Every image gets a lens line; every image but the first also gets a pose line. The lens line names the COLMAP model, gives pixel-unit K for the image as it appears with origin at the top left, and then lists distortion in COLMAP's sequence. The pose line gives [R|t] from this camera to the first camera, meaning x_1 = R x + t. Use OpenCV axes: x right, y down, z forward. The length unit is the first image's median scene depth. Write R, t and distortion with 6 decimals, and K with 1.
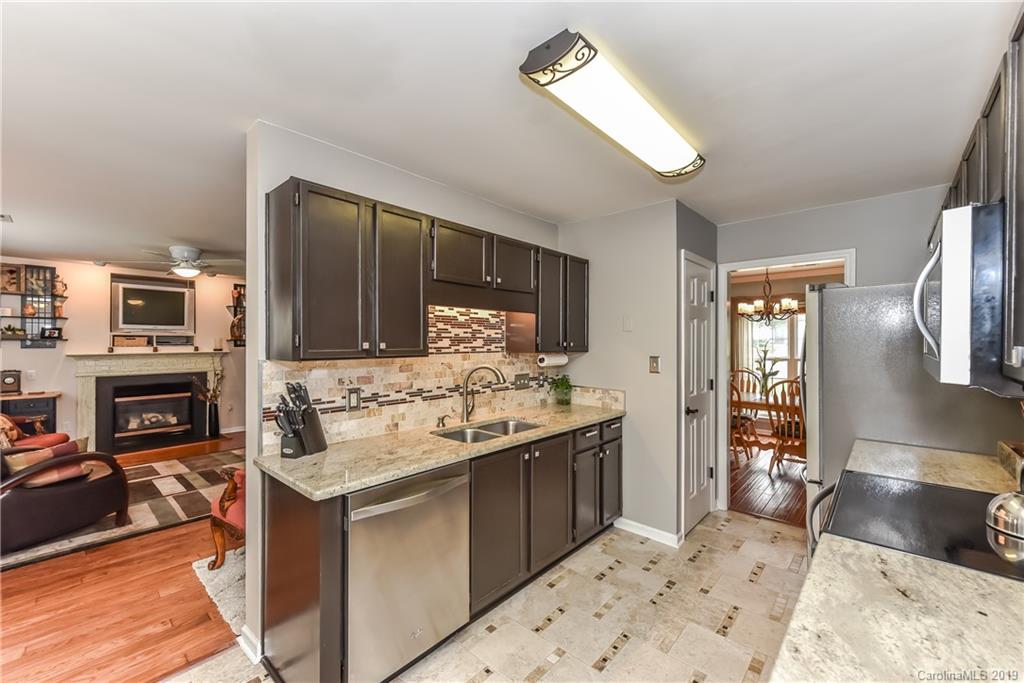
lens RADIAL K [[409.4, 0, 503.4], [0, 409.4, 340.5], [0, 0, 1]] dist [-0.008789, -0.000010]
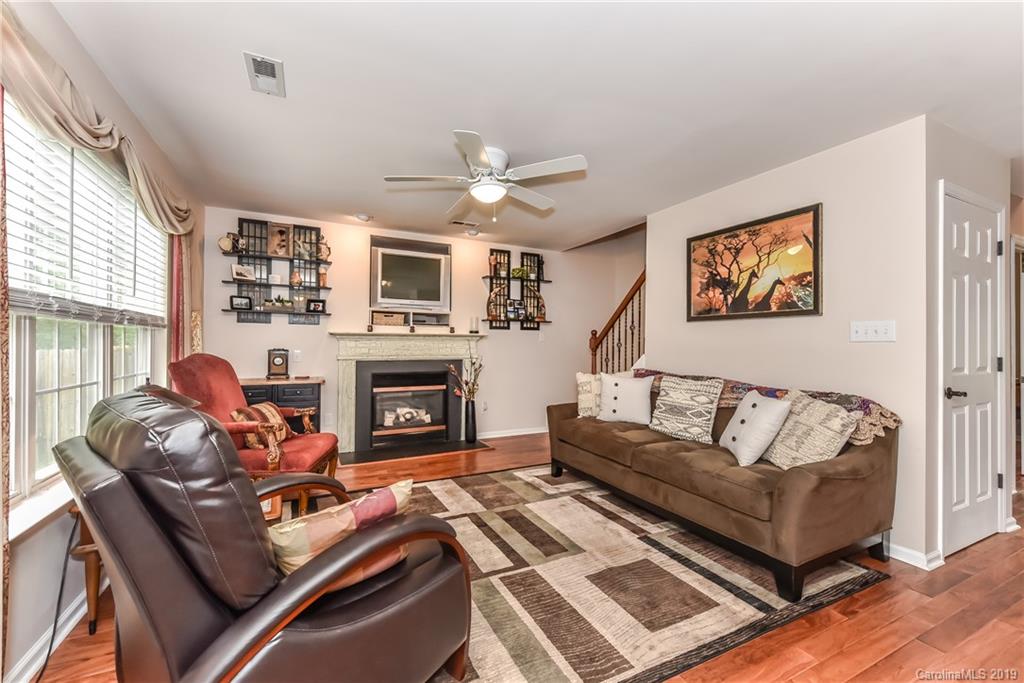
lens RADIAL K [[409.4, 0, 503.4], [0, 409.4, 340.5], [0, 0, 1]] dist [-0.008789, -0.000010]
pose [[0.928110, 0.006600, -0.372248, -0.409930], [-0.008057, 0.999965, -0.002359, 0.047115], [0.372219, 0.005188, 0.928130, 0.334820]]
